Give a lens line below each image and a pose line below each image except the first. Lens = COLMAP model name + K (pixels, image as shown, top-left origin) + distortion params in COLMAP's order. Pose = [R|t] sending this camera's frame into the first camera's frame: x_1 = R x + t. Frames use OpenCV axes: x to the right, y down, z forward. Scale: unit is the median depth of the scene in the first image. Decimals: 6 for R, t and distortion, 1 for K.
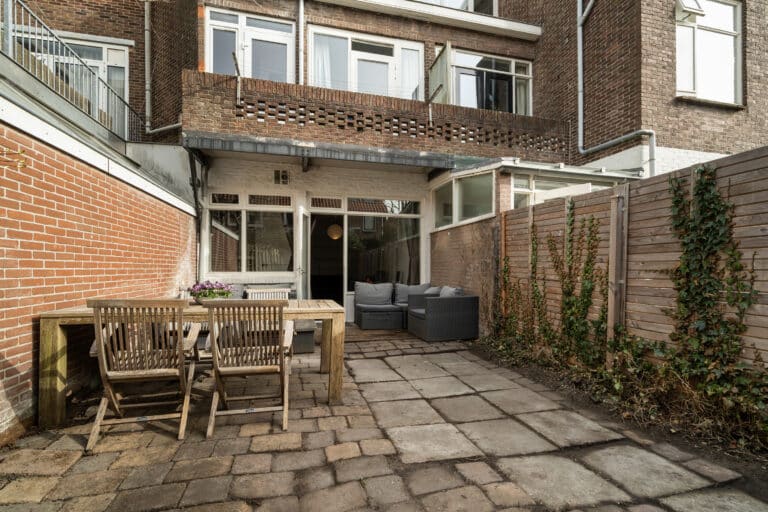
lens RADIAL K [[354.5, 0, 390.8], [0, 354.5, 273.3], [0, 0, 1]] dist [-0.005439, 0.001708]
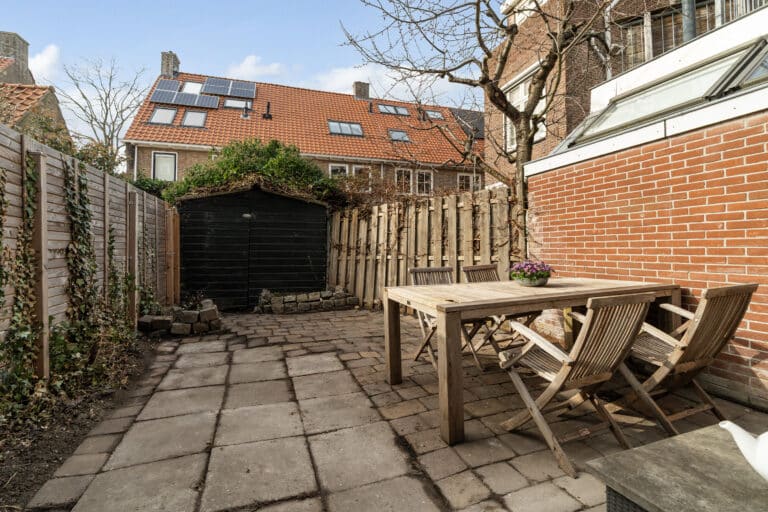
lens RADIAL K [[354.5, 0, 384.1], [0, 354.5, 239.7], [0, 0, 1]] dist [-0.005439, 0.001708]
pose [[-0.996916, -0.001549, -0.078458, -0.027084], [-0.000437, 0.999899, -0.014194, -0.011999], [0.078472, -0.014116, -0.996816, 1.062314]]
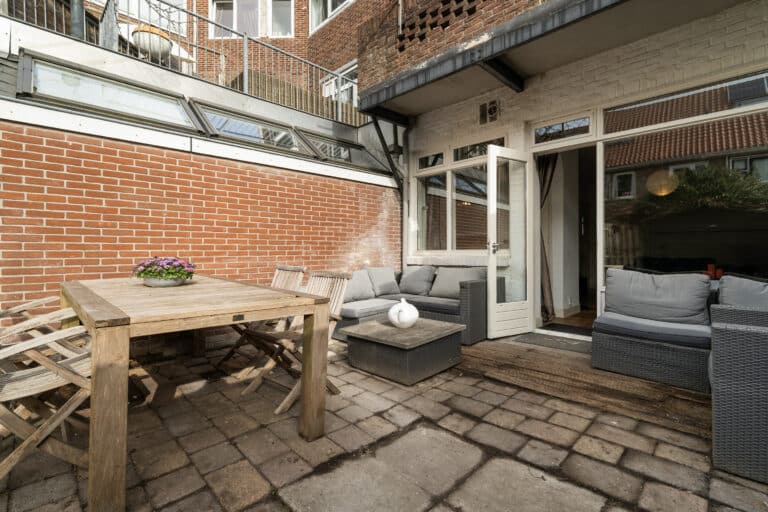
lens RADIAL K [[354.5, 0, 381.7], [0, 354.5, 253.1], [0, 0, 1]] dist [-0.005439, 0.001708]
pose [[0.493686, -0.000809, -0.869640, 0.222346], [-0.006610, 0.999967, -0.004682, 0.008300], [0.869615, 0.008060, 0.493664, 0.573569]]
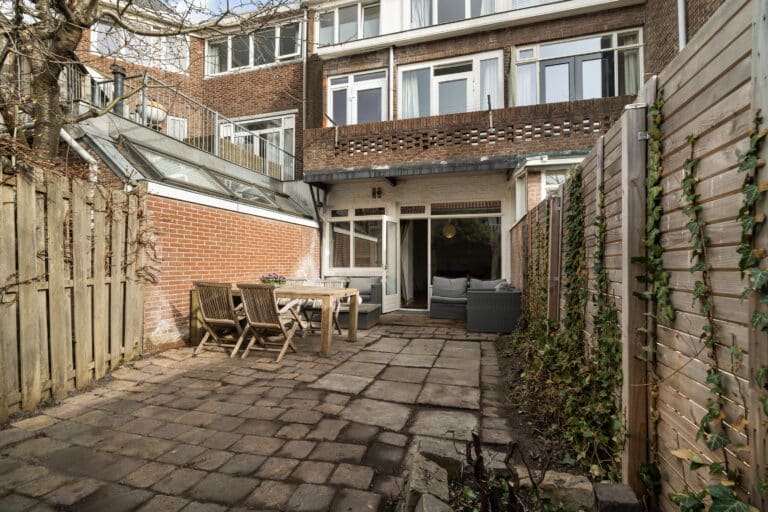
lens RADIAL K [[354.5, 0, 387.6], [0, 354.5, 261.8], [0, 0, 1]] dist [-0.005439, 0.001708]
pose [[0.861985, -0.004316, -0.506915, 0.435215], [-0.005125, 0.999838, -0.017229, -0.003964], [0.506907, 0.017449, 0.861824, -0.082676]]
